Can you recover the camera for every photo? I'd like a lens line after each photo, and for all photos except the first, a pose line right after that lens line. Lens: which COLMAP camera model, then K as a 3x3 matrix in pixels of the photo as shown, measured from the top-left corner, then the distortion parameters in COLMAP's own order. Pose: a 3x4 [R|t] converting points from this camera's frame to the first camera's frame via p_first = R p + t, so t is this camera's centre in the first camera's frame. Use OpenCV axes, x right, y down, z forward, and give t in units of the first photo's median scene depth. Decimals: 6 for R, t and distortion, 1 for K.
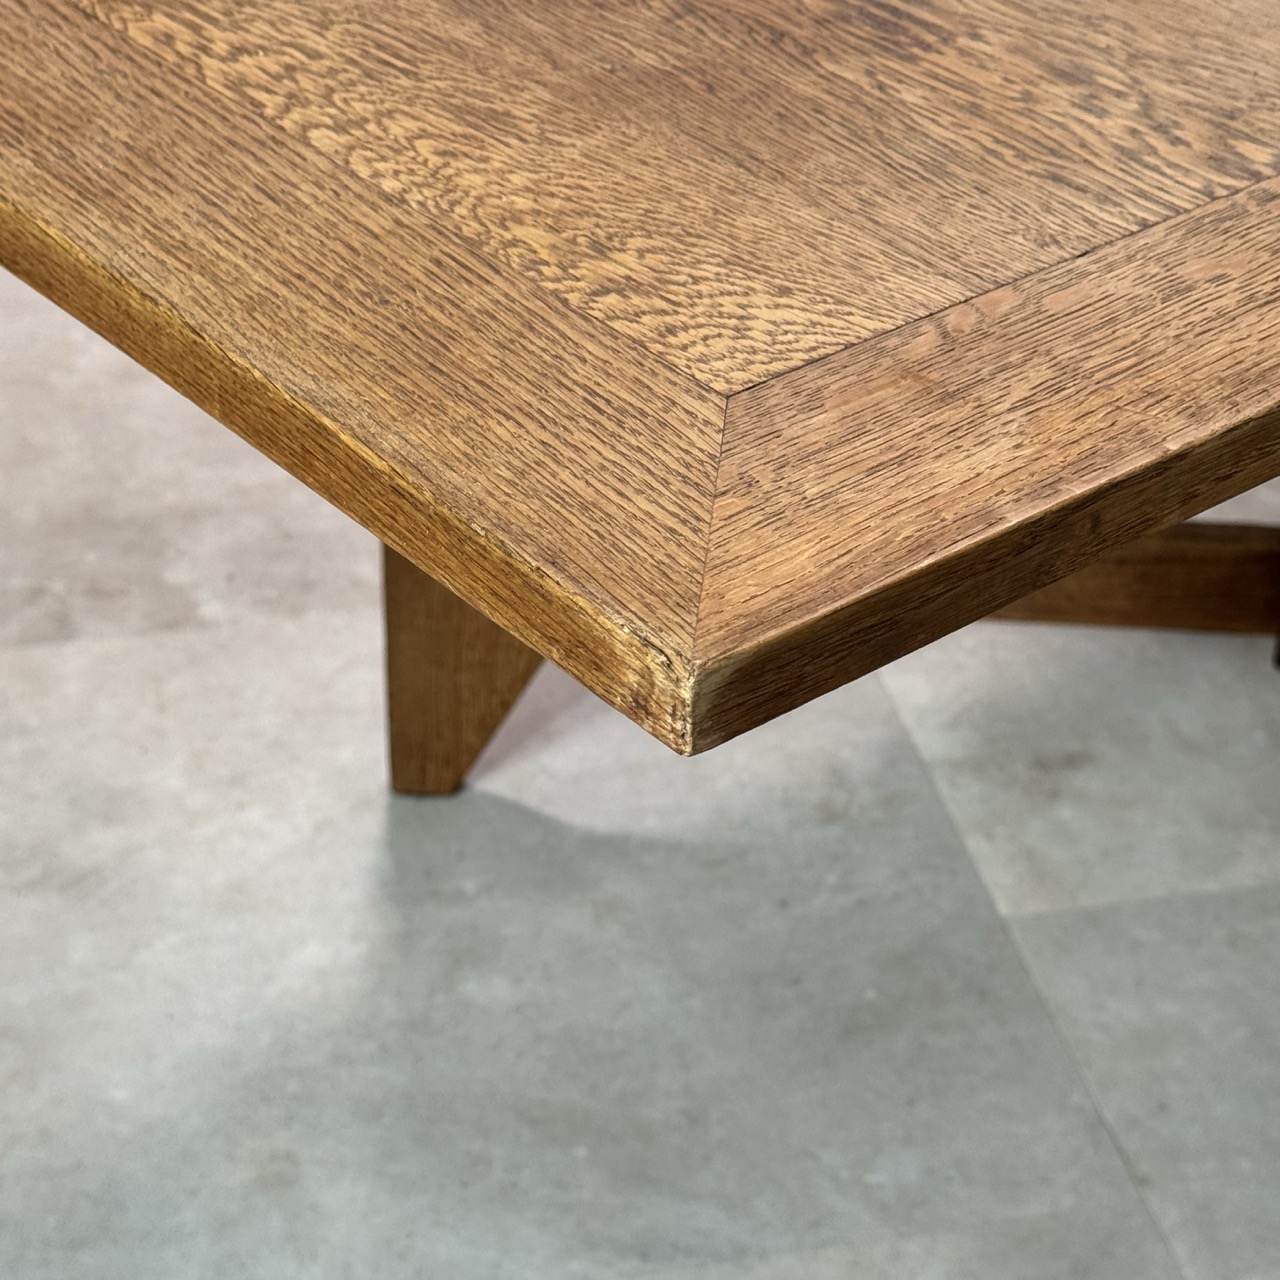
lens RADIAL K [[2883.1, 0, 650.2], [0, 2883.1, 630.6], [0, 0, 1]] dist [0.144951, 0.000000]
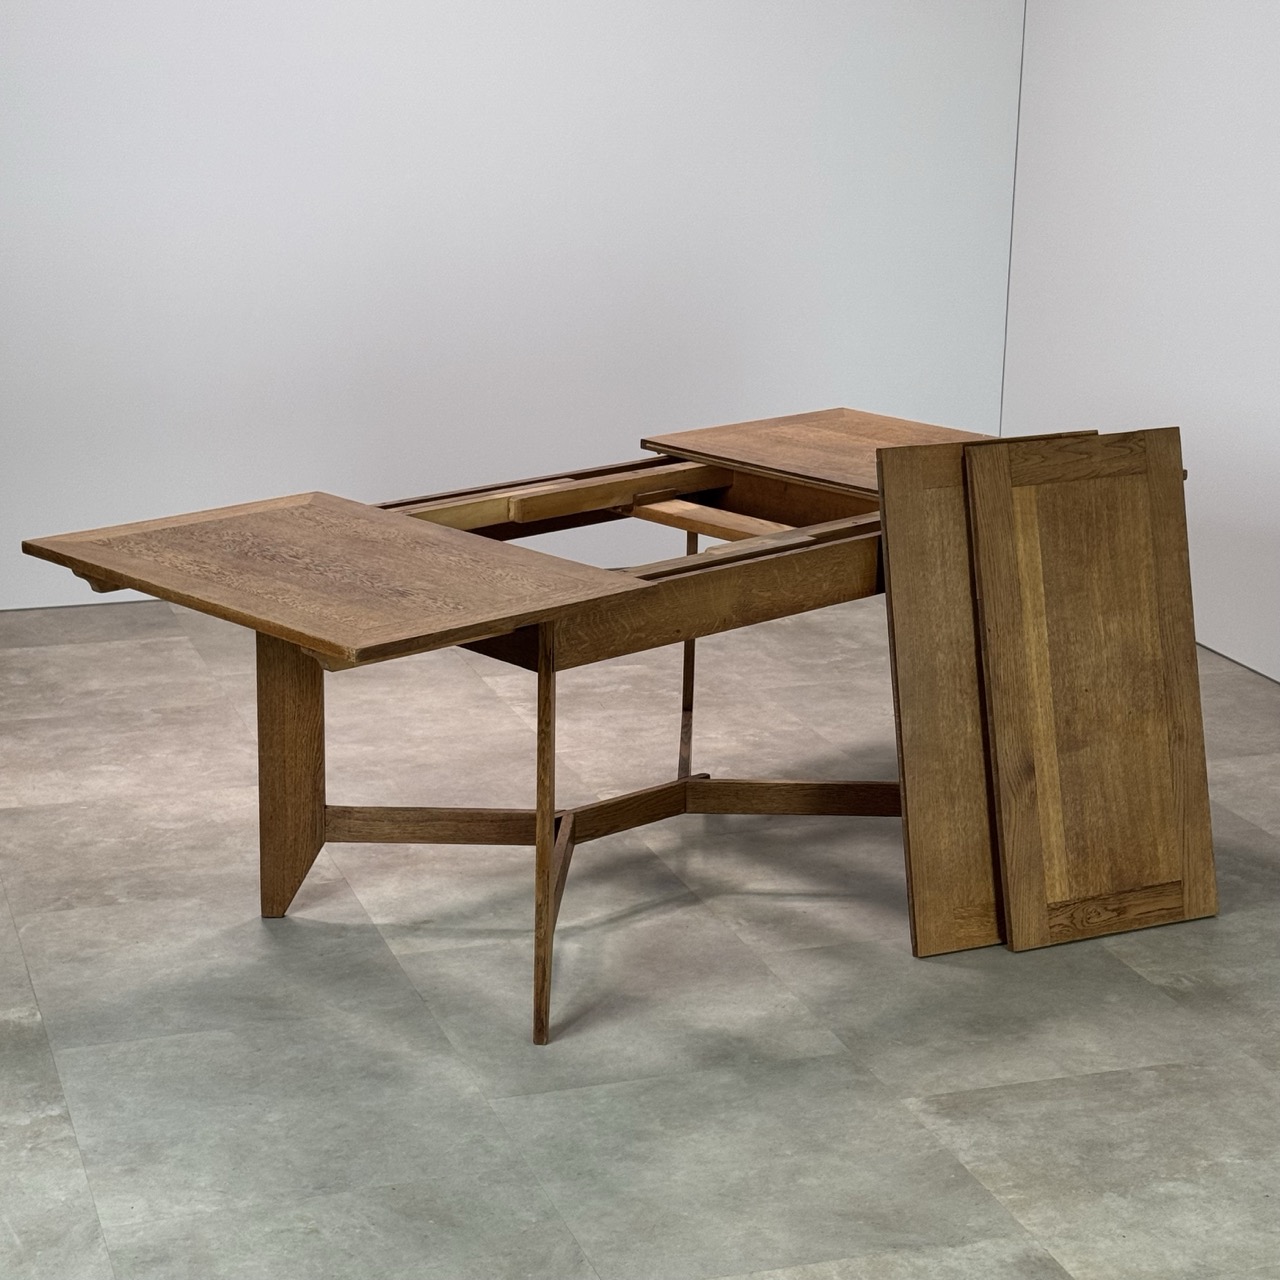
lens RADIAL K [[2608.8, 0, 636.0], [0, 2608.8, 641.3], [0, 0, 1]] dist [0.158493, 0.000000]
pose [[0.994791, -0.034320, 0.095985, 0.136709], [0.063560, 0.944997, -0.320845, 0.770699], [-0.079694, 0.325274, 0.942256, -1.936982]]
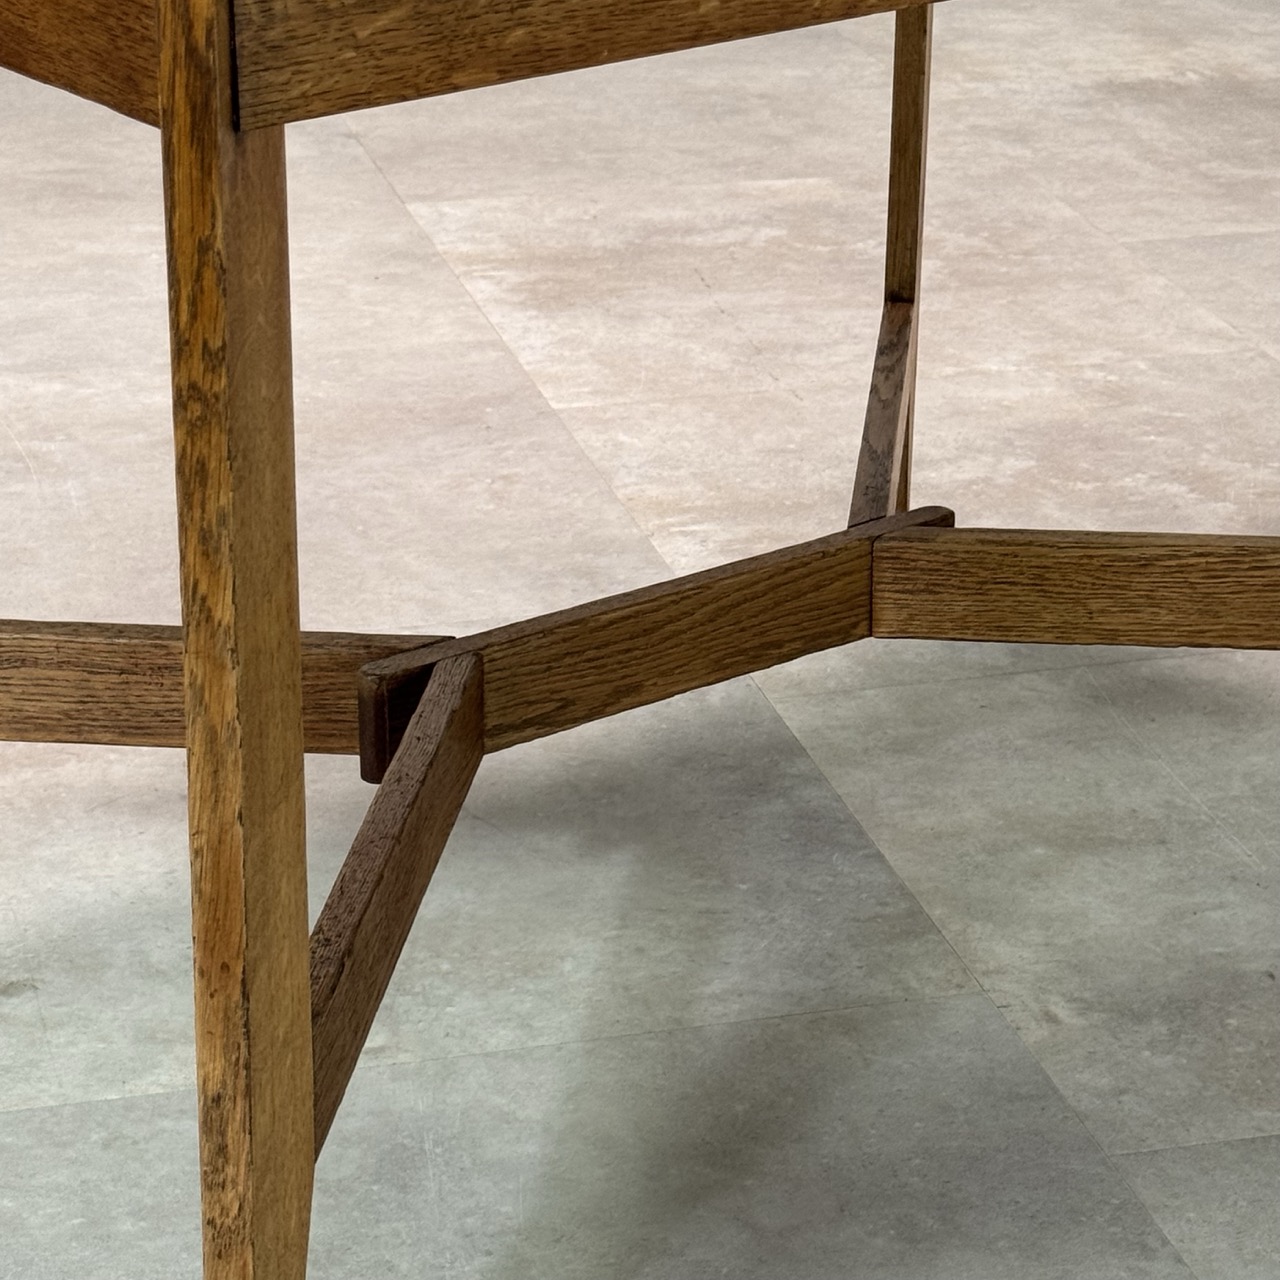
lens RADIAL K [[3734.2, 0, 672.5], [0, 3734.2, 631.5], [0, 0, 1]] dist [0.148810, 0.000000]
pose [[0.999228, -0.025670, 0.029756, 0.381567], [0.031346, 0.977300, -0.209527, 0.223344], [-0.023702, 0.210298, 0.977350, -0.186757]]
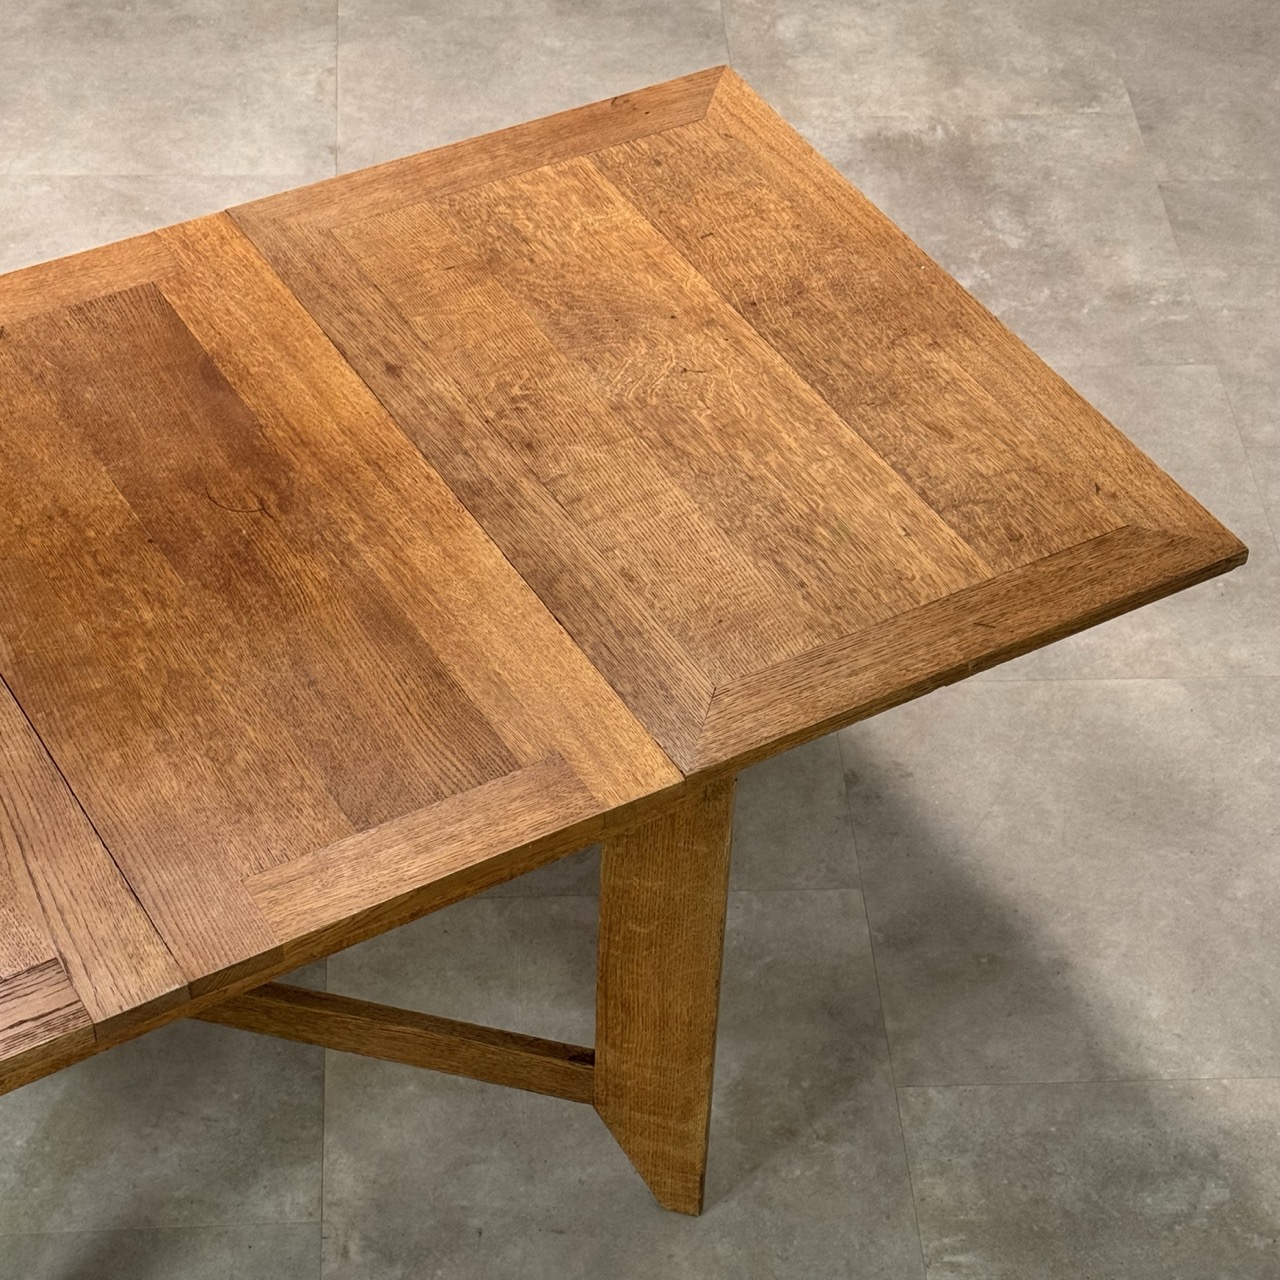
lens RADIAL K [[2883.1, 0, 638.3], [0, 2883.1, 633.2], [0, 0, 1]] dist [0.144951, 0.000000]
pose [[0.986865, 0.122037, -0.105851, 0.910846], [-0.101960, 0.978763, 0.177842, -0.703806], [0.125307, -0.164714, 0.978349, -0.655666]]
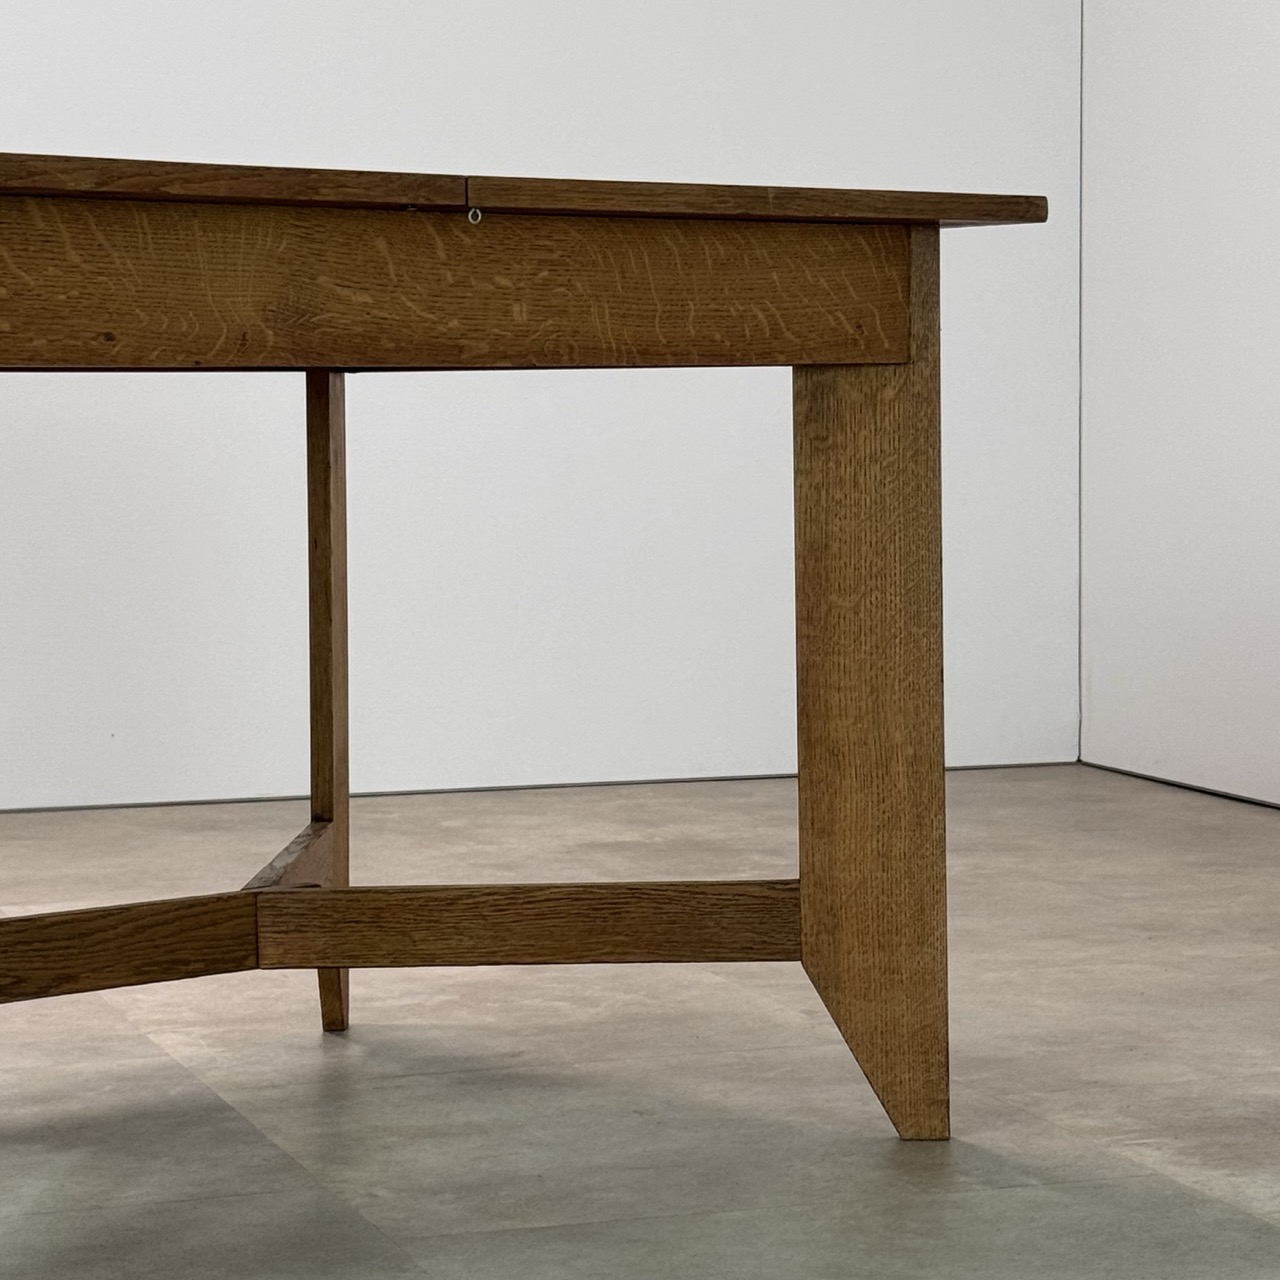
lens RADIAL K [[3734.2, 0, 648.7], [0, 3734.2, 647.0], [0, 0, 1]] dist [0.148810, 0.000000]
pose [[0.994922, -0.037669, 0.093334, 0.529715], [0.079678, 0.861355, -0.501715, 0.801405], [-0.061495, 0.506604, 0.859983, -0.598086]]
